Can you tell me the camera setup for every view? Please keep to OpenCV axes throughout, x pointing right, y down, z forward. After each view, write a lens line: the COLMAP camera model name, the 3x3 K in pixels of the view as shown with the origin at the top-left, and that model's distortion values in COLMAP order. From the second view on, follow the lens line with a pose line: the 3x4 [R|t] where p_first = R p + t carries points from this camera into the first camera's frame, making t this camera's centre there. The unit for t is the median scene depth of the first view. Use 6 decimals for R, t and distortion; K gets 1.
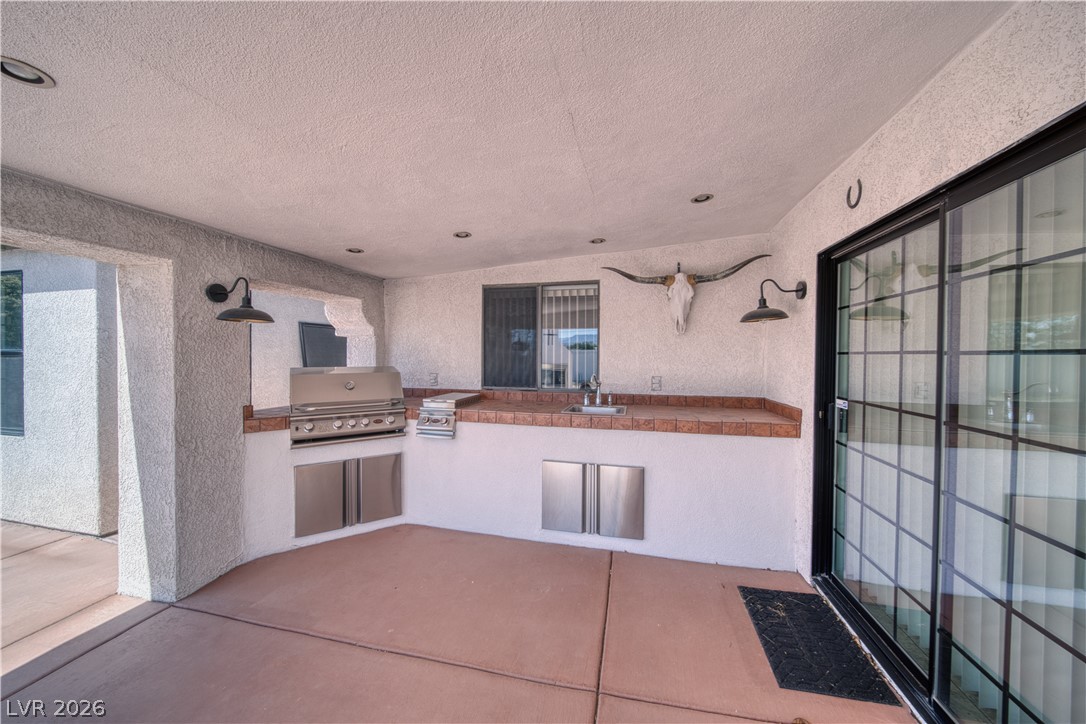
lens RADIAL K [[380.1, 0, 543.3], [0, 380.1, 358.8], [0, 0, 1]] dist [0.000967, -0.002234]
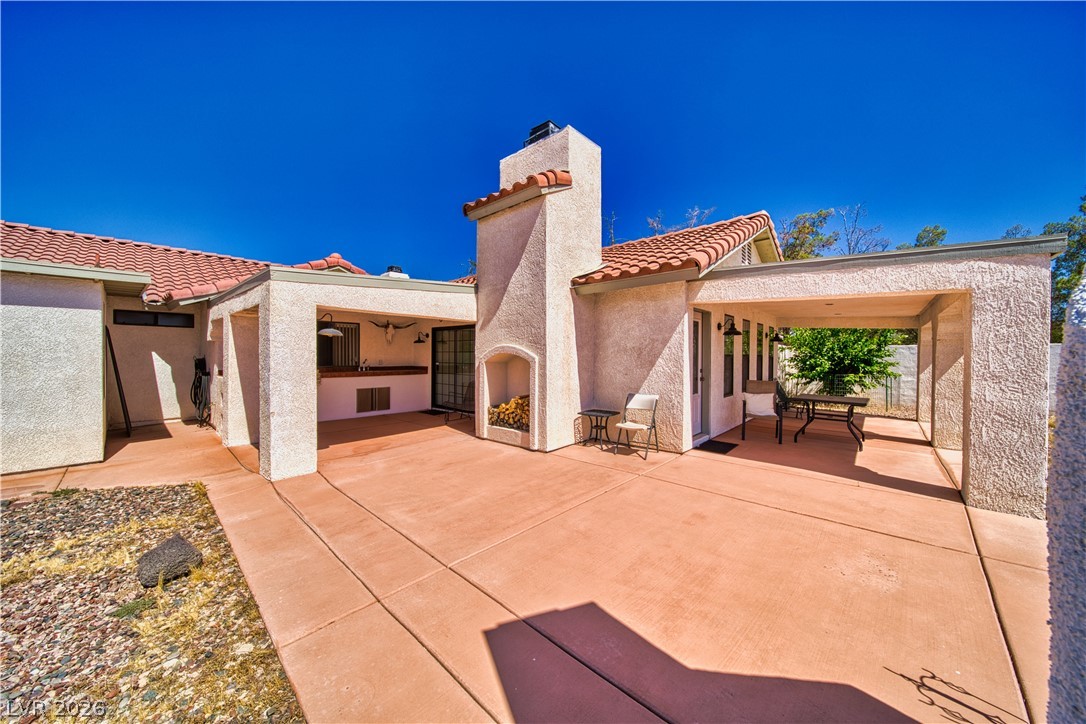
lens RADIAL K [[380.1, 0, 543.3], [0, 380.1, 358.8], [0, 0, 1]] dist [0.000967, -0.002234]
pose [[0.504948, -0.013066, 0.863051, -2.019462], [0.009718, 0.999908, 0.009452, 0.031250], [-0.863095, 0.003615, 0.505028, -1.924862]]
